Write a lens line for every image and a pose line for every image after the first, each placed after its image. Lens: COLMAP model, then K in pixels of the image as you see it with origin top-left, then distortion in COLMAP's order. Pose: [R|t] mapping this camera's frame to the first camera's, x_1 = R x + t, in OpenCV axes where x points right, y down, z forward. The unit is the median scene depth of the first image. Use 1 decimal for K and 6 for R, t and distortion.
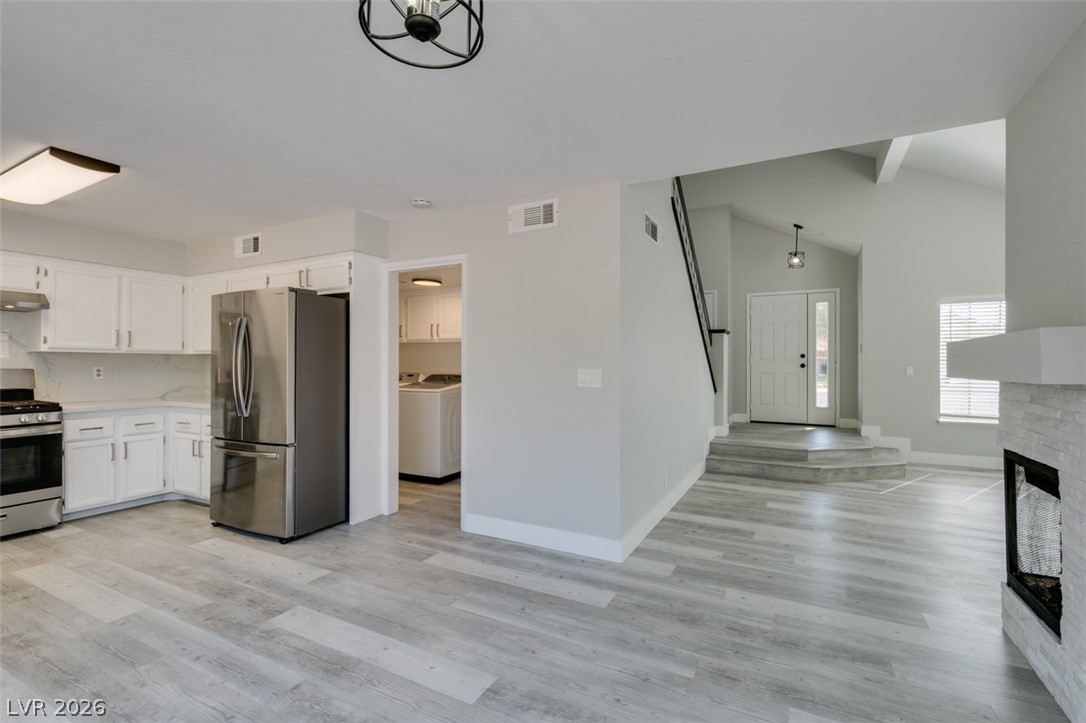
lens RADIAL K [[489.4, 0, 540.5], [0, 489.4, 363.3], [0, 0, 1]] dist [0.003388, -0.000544]
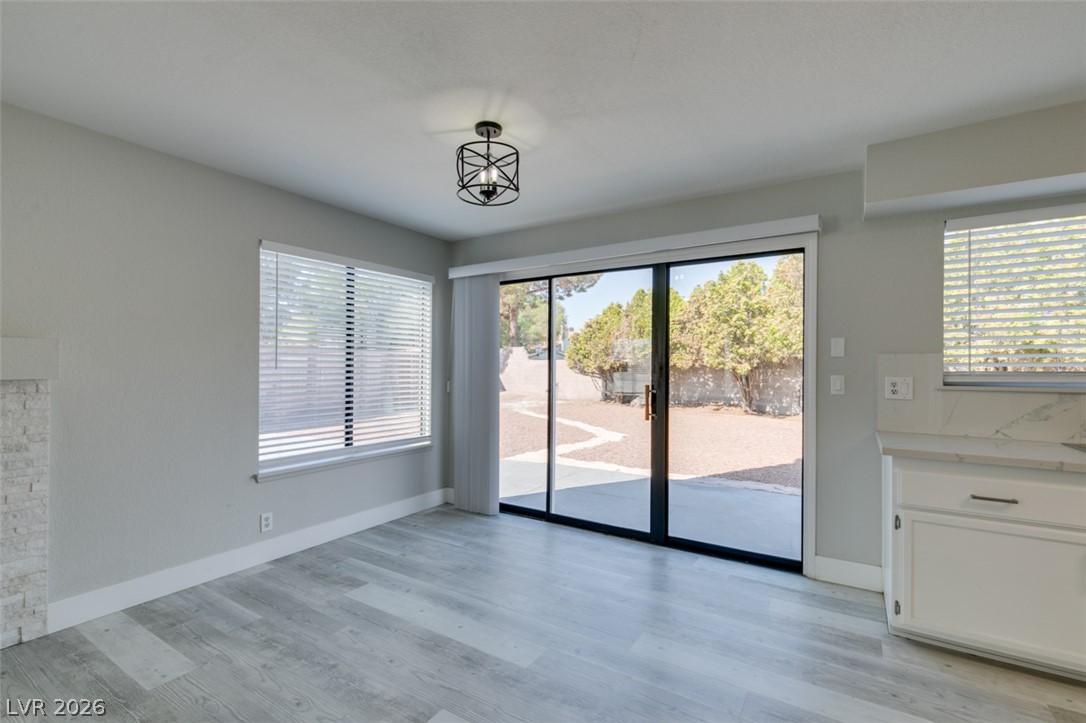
lens RADIAL K [[489.4, 0, 540.5], [0, 489.4, 363.3], [0, 0, 1]] dist [0.003388, -0.000544]
pose [[-0.996737, -0.006808, 0.080430, -0.210074], [-0.007260, 0.999959, -0.005332, -0.002776], [-0.080390, -0.005898, -0.996746, 1.005809]]
